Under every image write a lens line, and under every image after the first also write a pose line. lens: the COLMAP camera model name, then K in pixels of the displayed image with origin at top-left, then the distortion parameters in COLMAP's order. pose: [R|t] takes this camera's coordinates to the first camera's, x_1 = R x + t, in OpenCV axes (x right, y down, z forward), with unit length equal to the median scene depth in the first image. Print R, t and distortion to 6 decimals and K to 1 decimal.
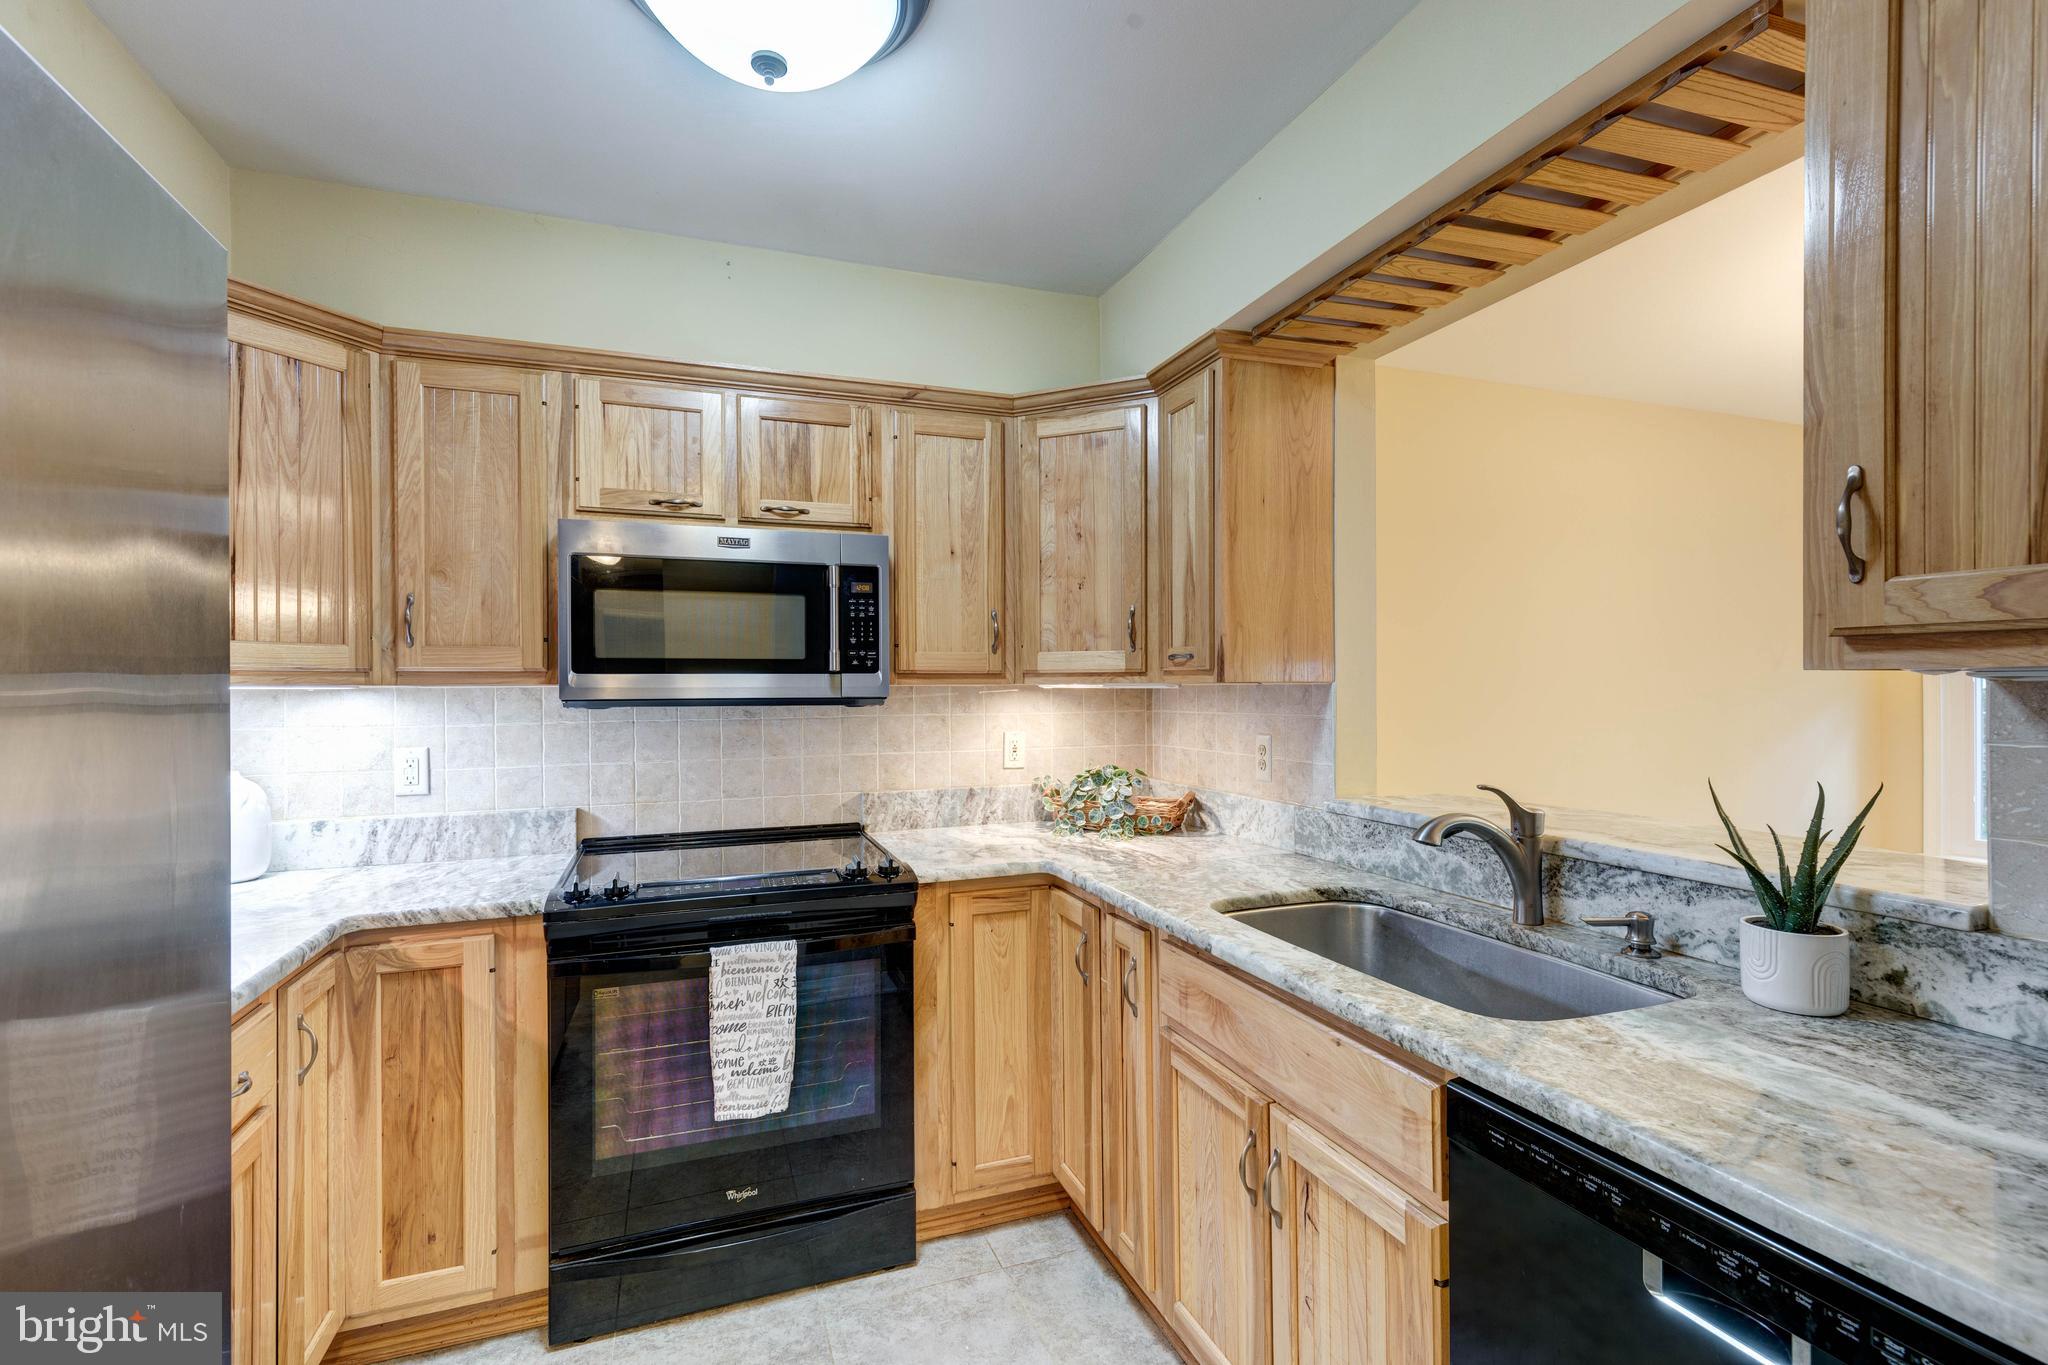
lens RADIAL K [[934.1, 0, 1020.6], [0, 934.1, 688.6], [0, 0, 1]] dist [0.001869, -0.000115]
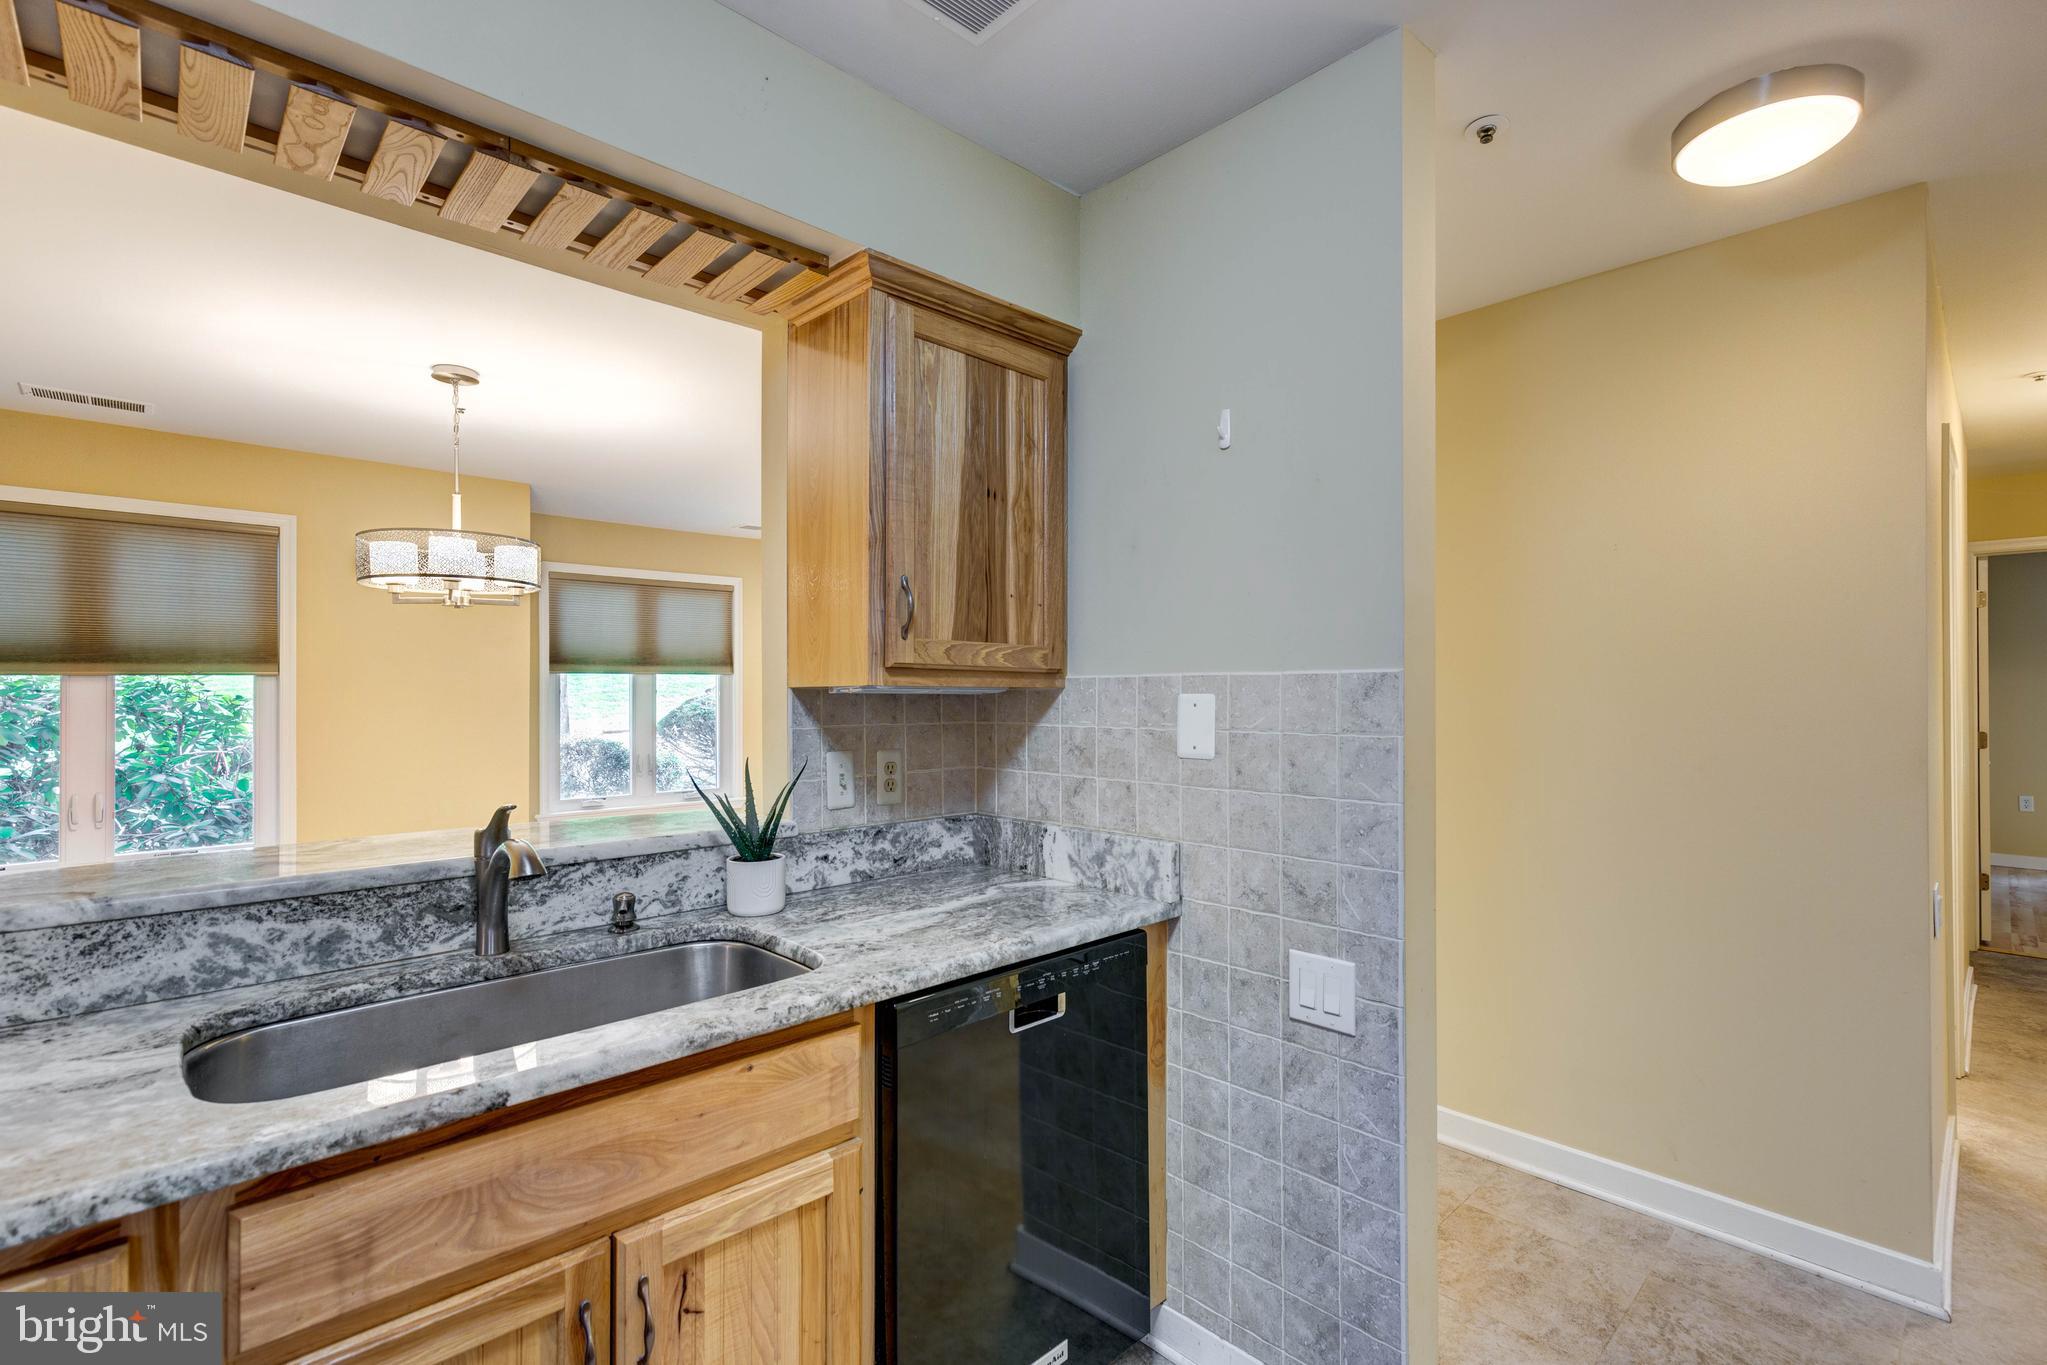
lens RADIAL K [[933.6, 0, 1020.7], [0, 933.6, 688.9], [0, 0, 1]] dist [0.001869, -0.000115]
pose [[-0.408701, 0.013532, 0.912568, -0.576701], [0.005257, 0.999908, -0.012473, 0.006548], [-0.912653, -0.000300, -0.408735, 1.018186]]
